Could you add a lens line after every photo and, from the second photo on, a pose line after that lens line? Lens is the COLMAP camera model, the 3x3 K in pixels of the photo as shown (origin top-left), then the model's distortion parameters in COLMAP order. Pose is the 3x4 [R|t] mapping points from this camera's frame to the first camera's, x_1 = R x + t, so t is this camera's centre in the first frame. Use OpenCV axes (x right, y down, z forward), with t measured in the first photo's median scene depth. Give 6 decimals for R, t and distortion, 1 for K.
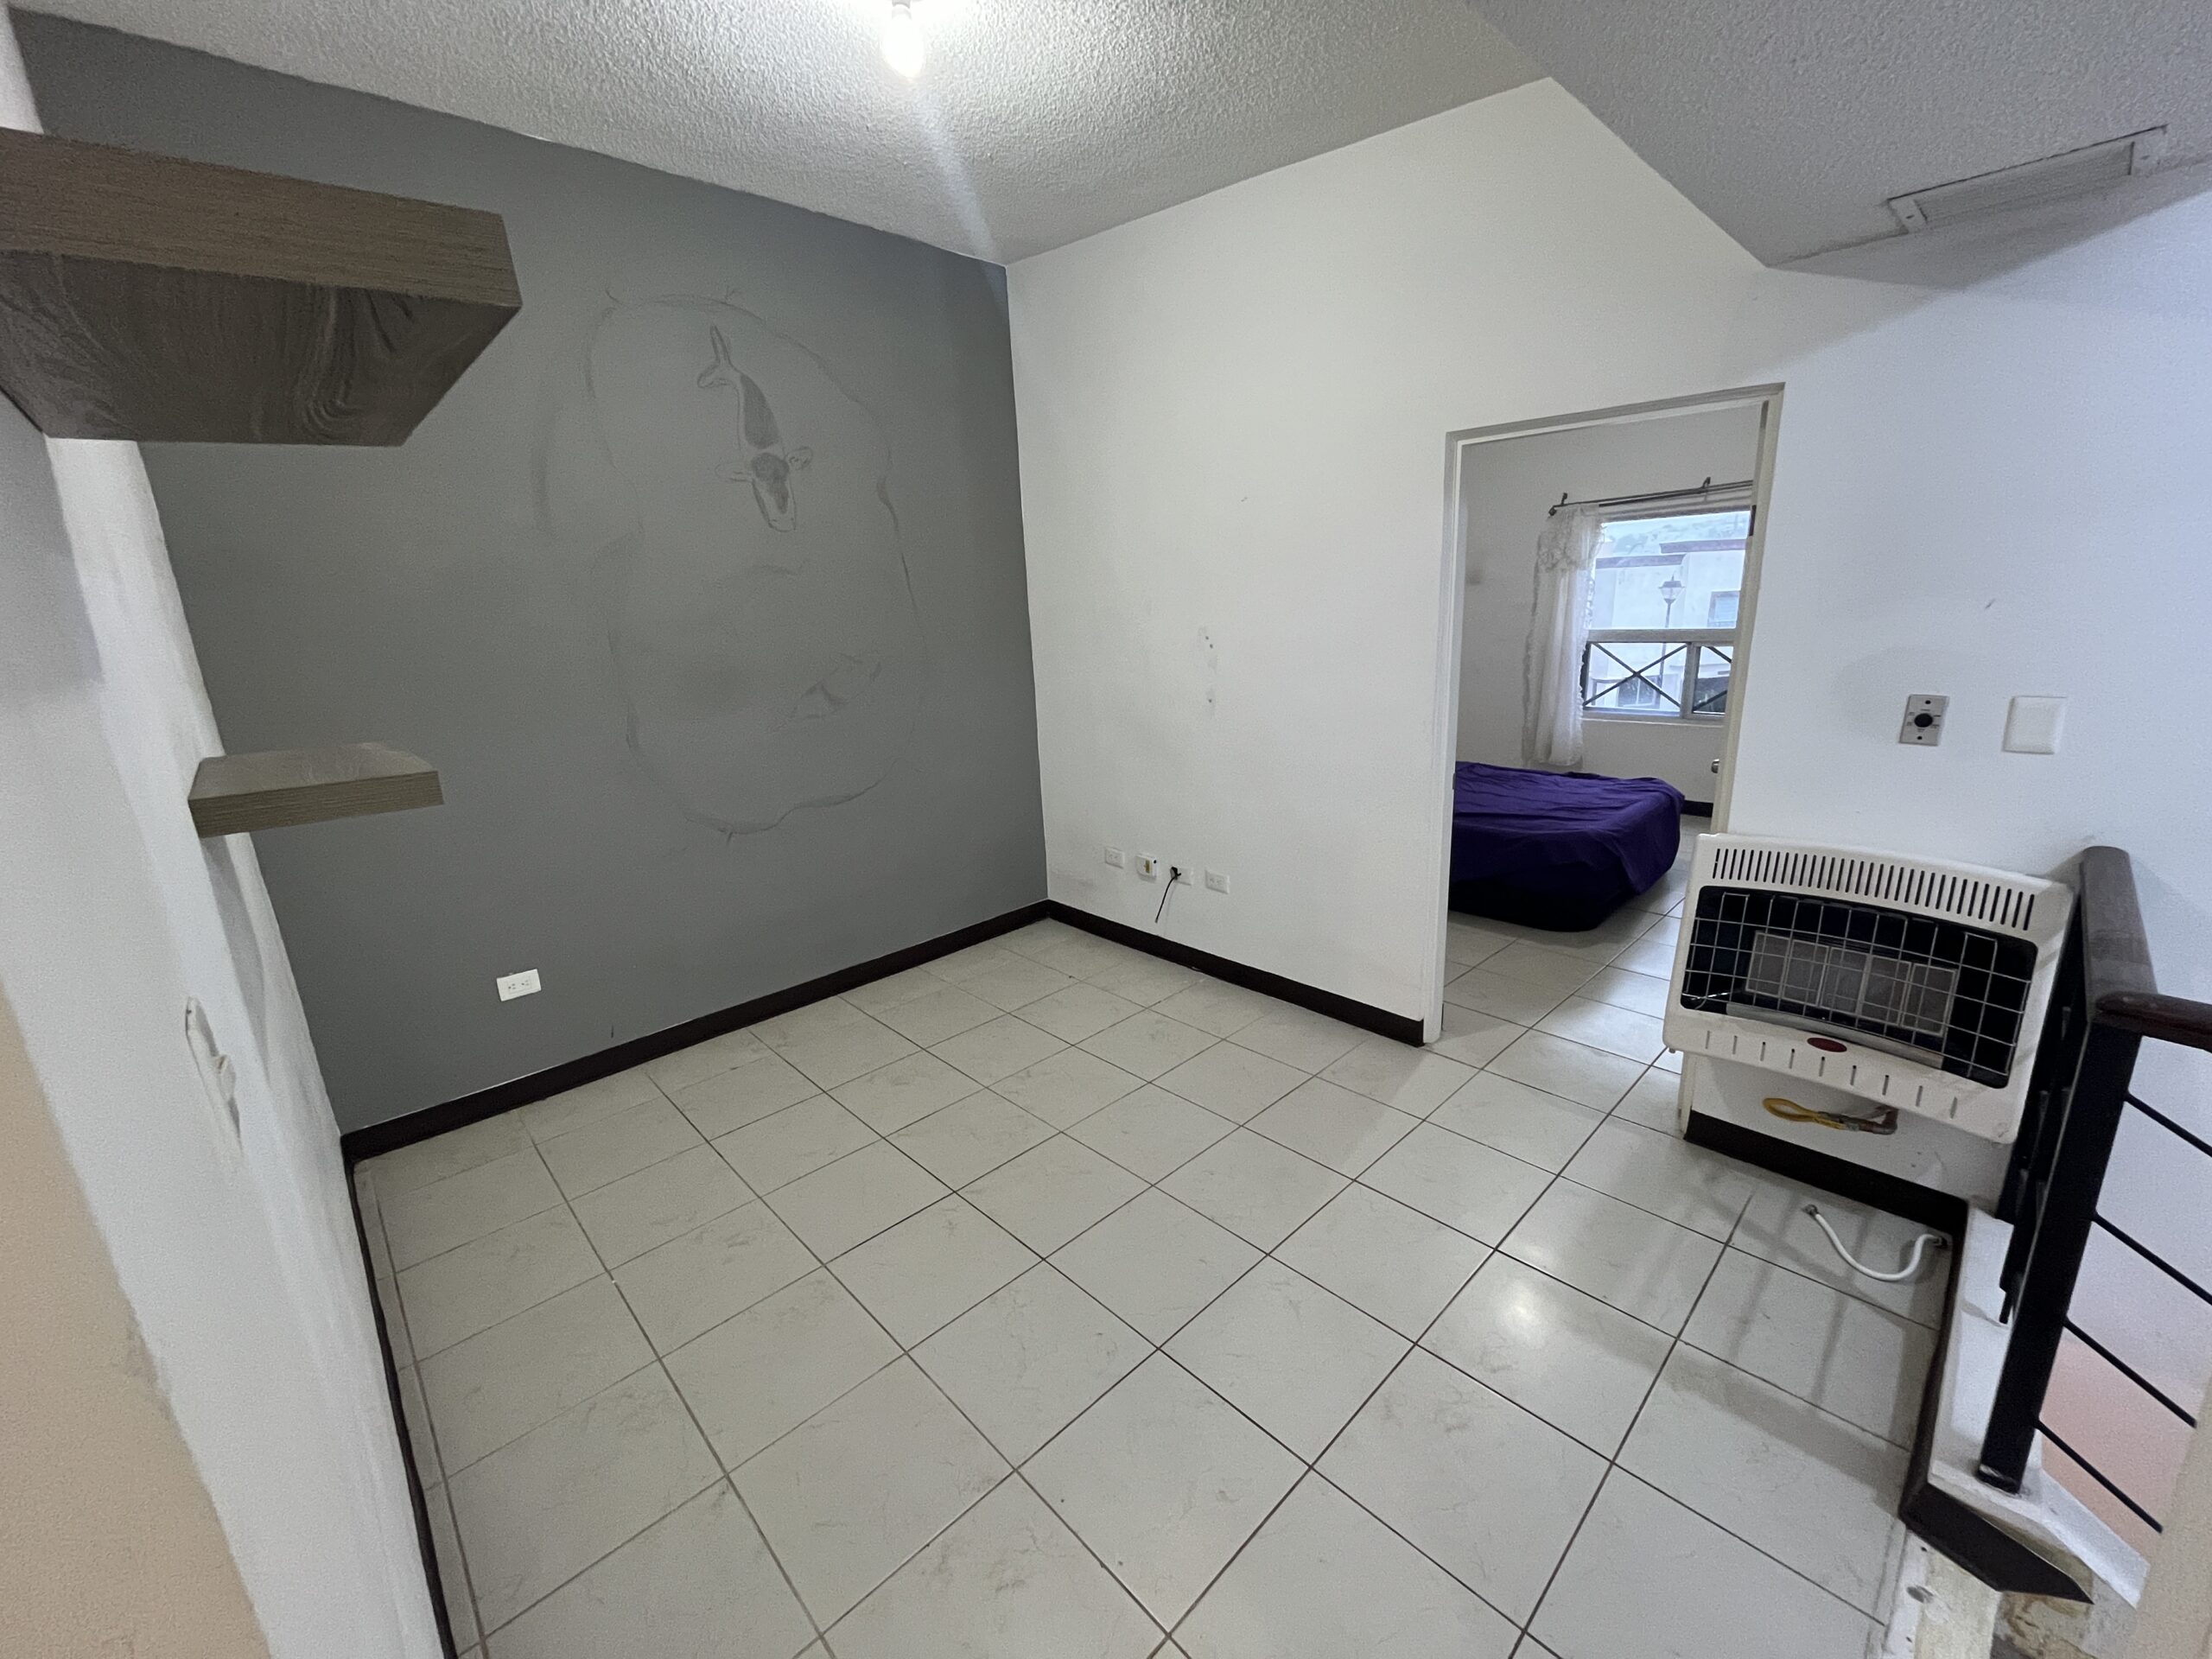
lens RADIAL K [[894.5, 0, 1109.2], [0, 894.5, 823.8], [0, 0, 1]] dist [-0.001791, -0.000539]
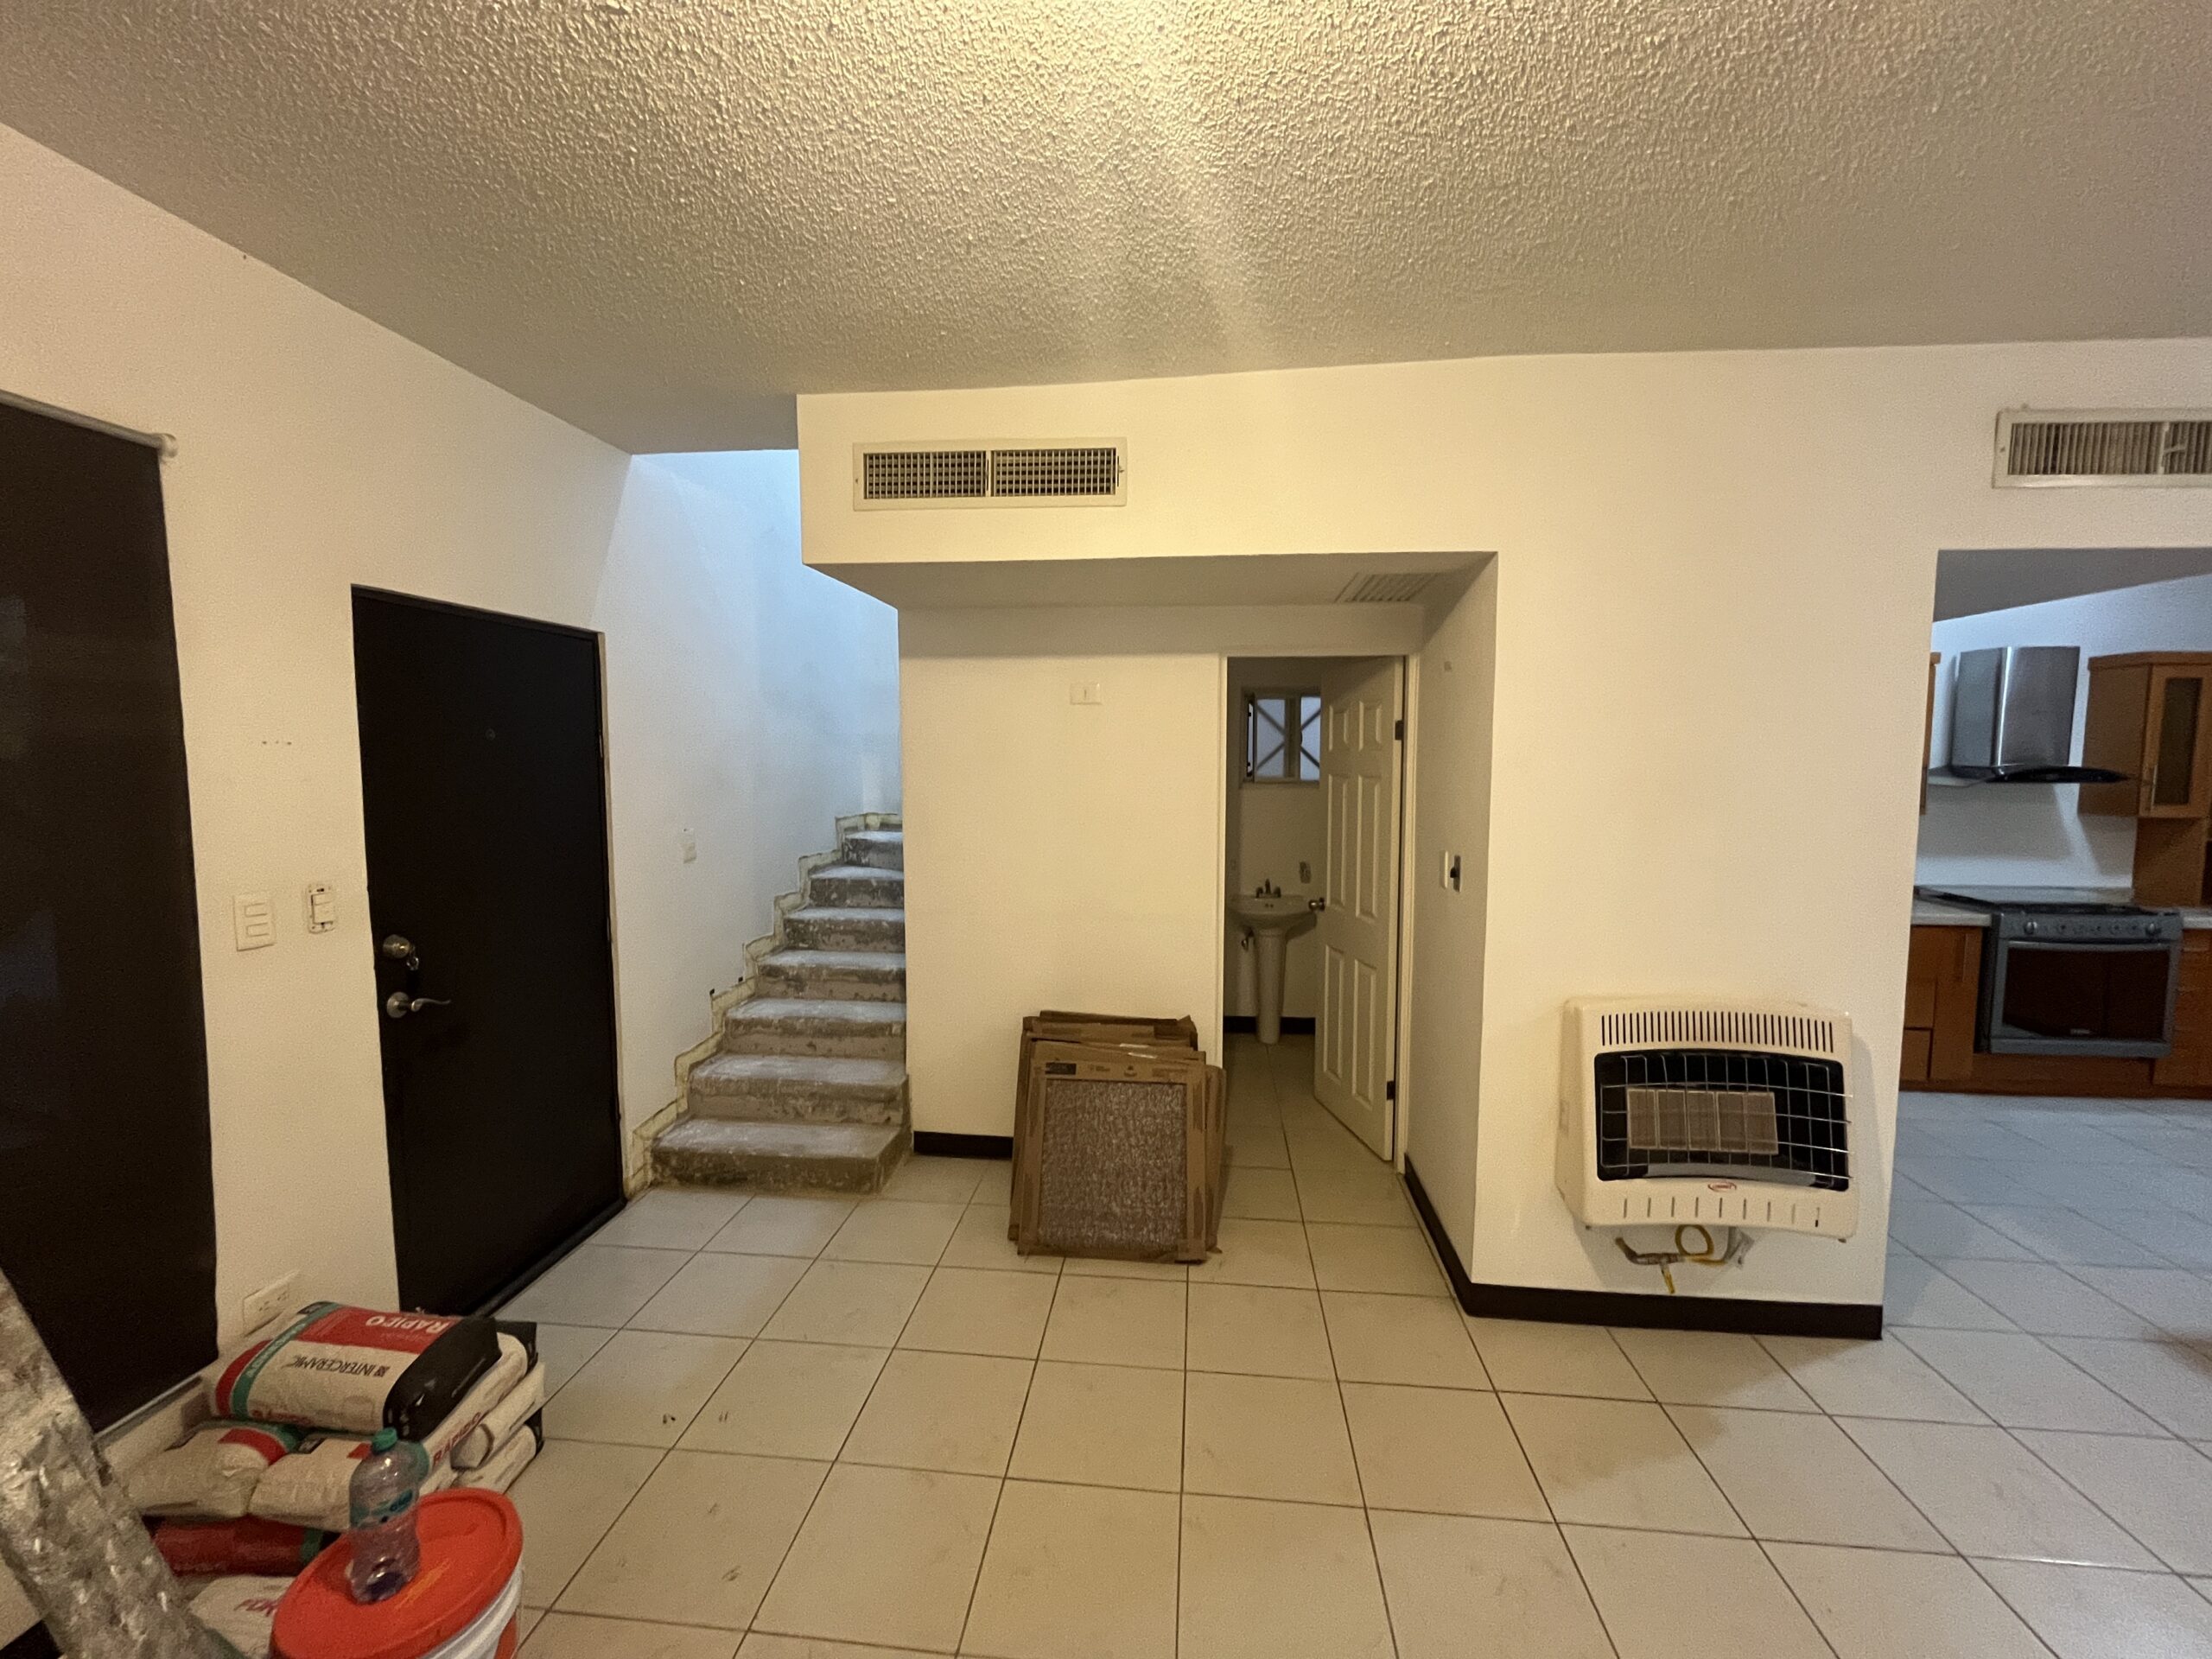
lens RADIAL K [[894.5, 0, 1116.6], [0, 894.5, 828.2], [0, 0, 1]] dist [-0.001791, -0.000539]
pose [[0.750137, 0.000338, 0.661282, -0.468247], [0.124442, 0.982062, -0.141664, -0.117996], [-0.649468, 0.188559, 0.736639, 0.605694]]
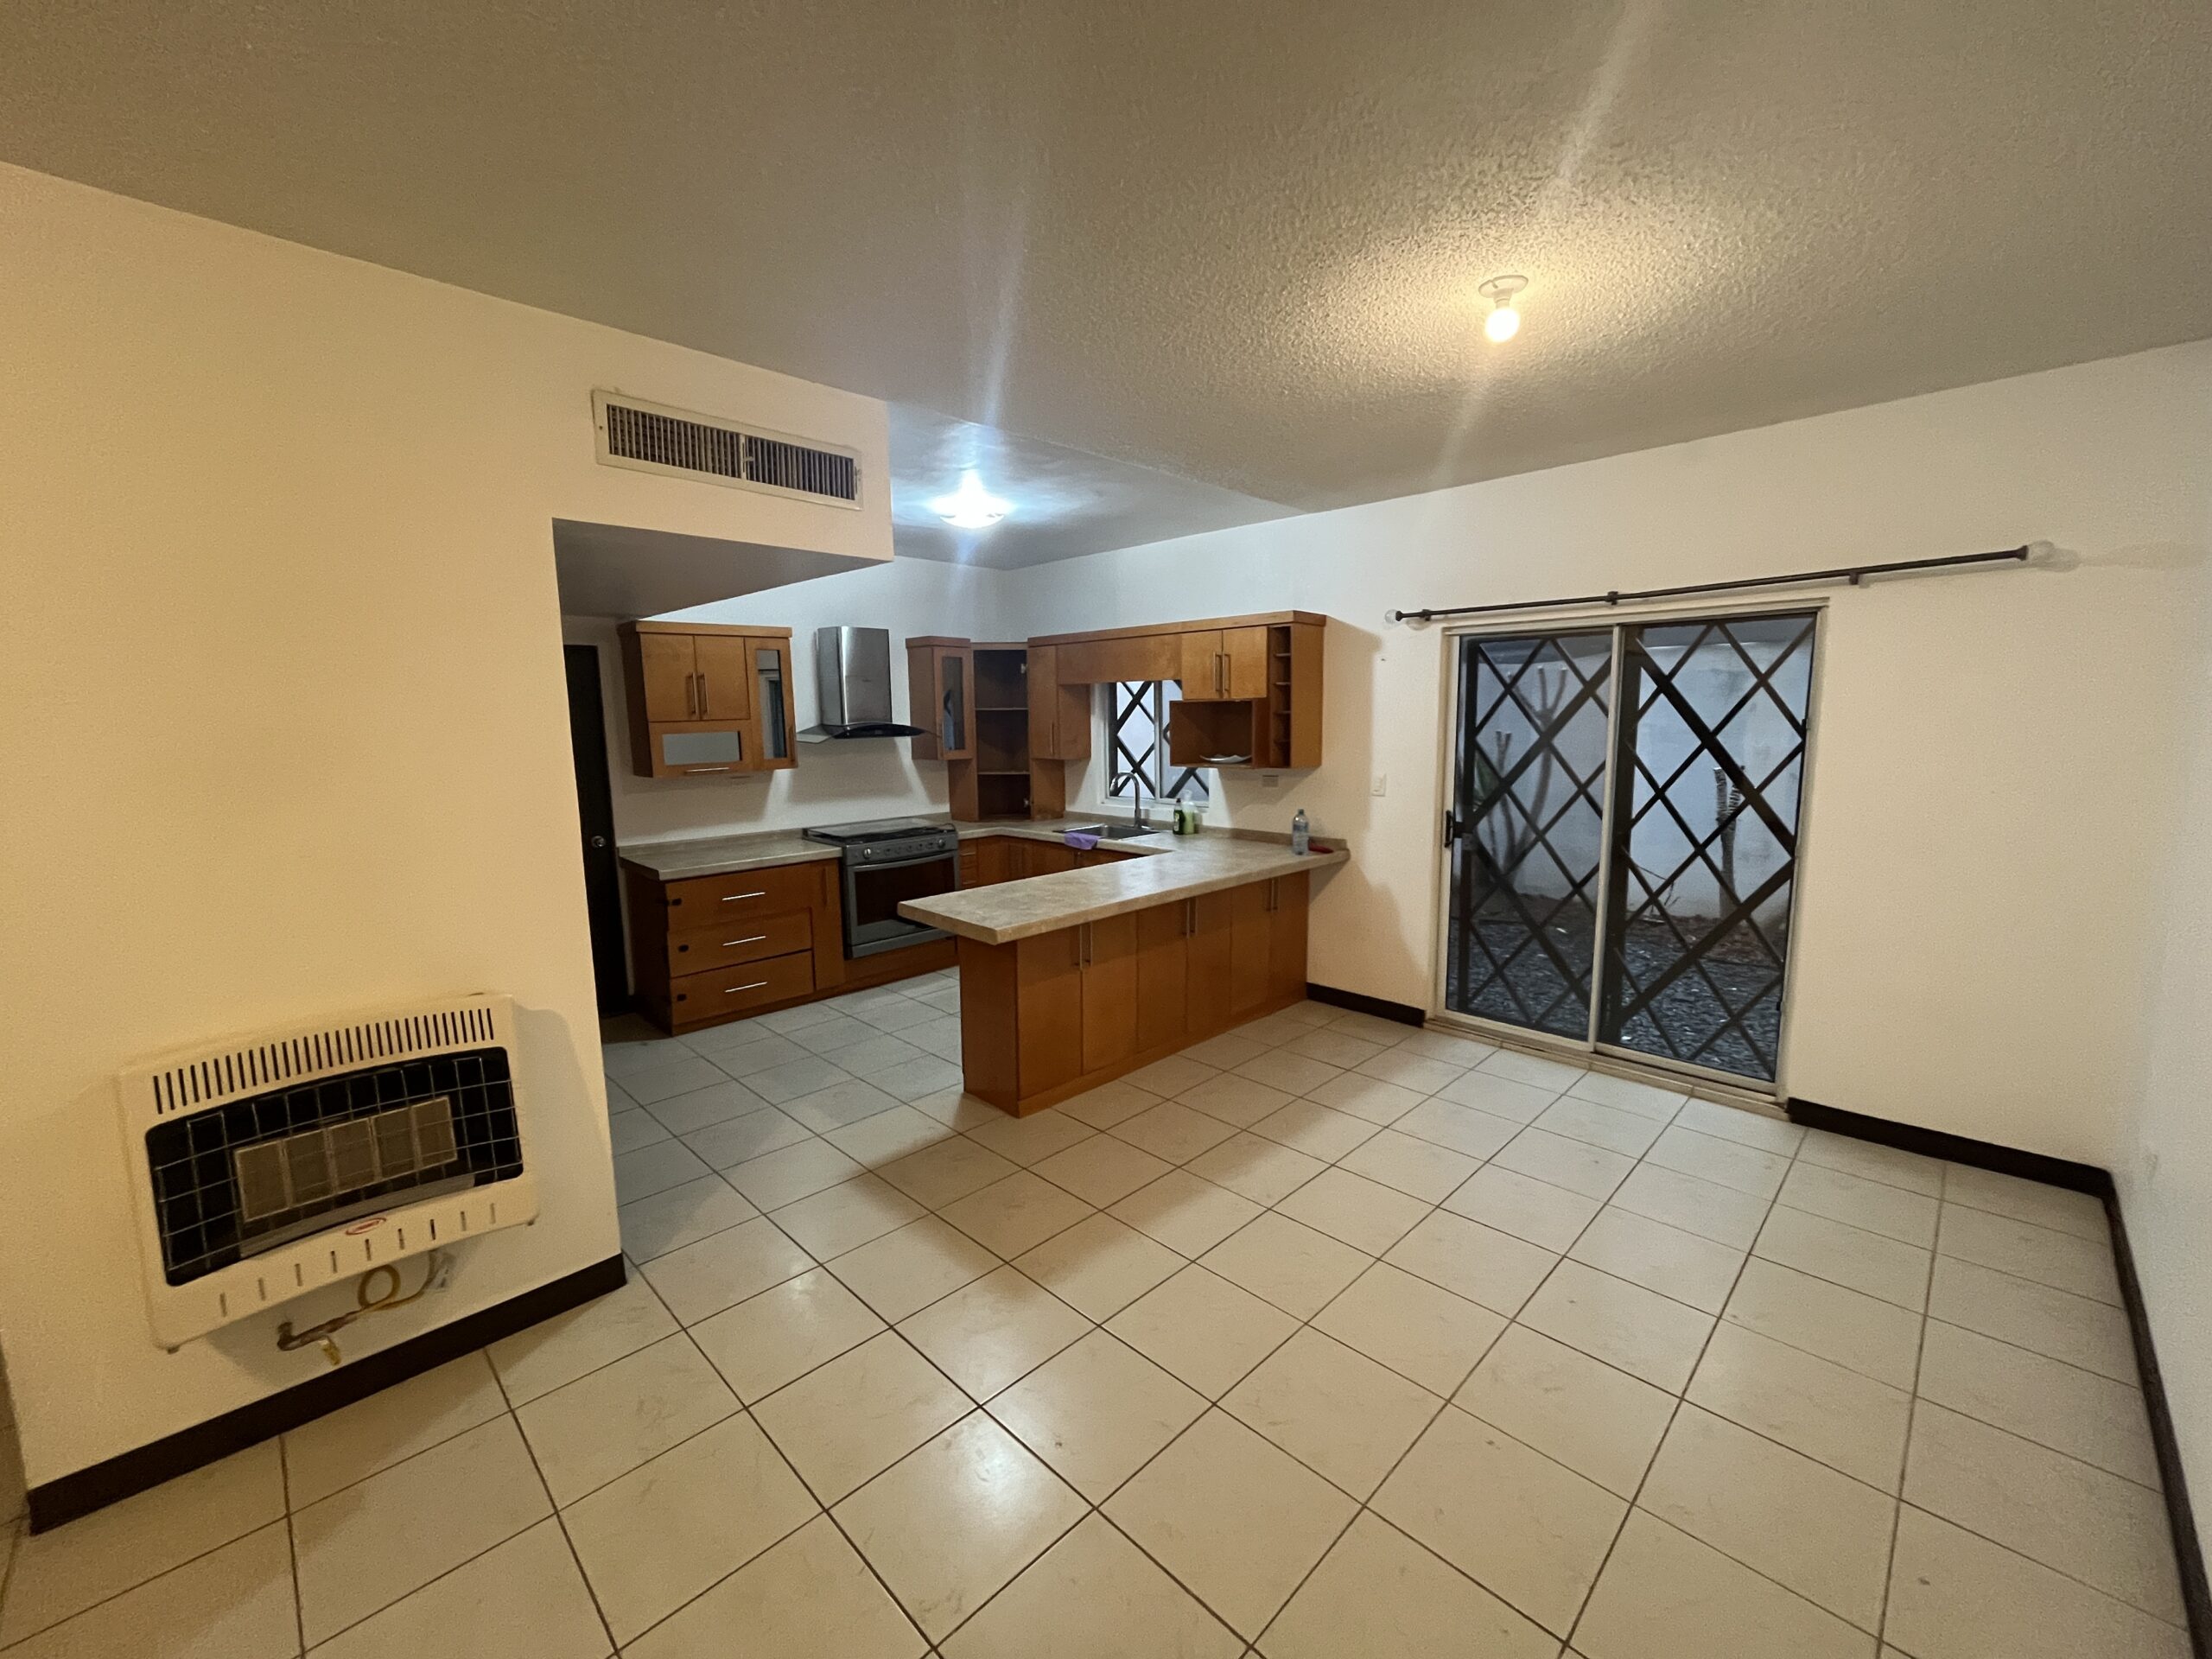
lens RADIAL K [[894.5, 0, 1114.3], [0, 894.5, 830.3], [0, 0, 1]] dist [-0.001791, -0.000539]
pose [[-0.034910, -0.080609, 0.996134, -0.130995], [0.264418, 0.960477, 0.086990, -0.027206], [-0.963776, 0.266433, -0.012216, 0.139476]]
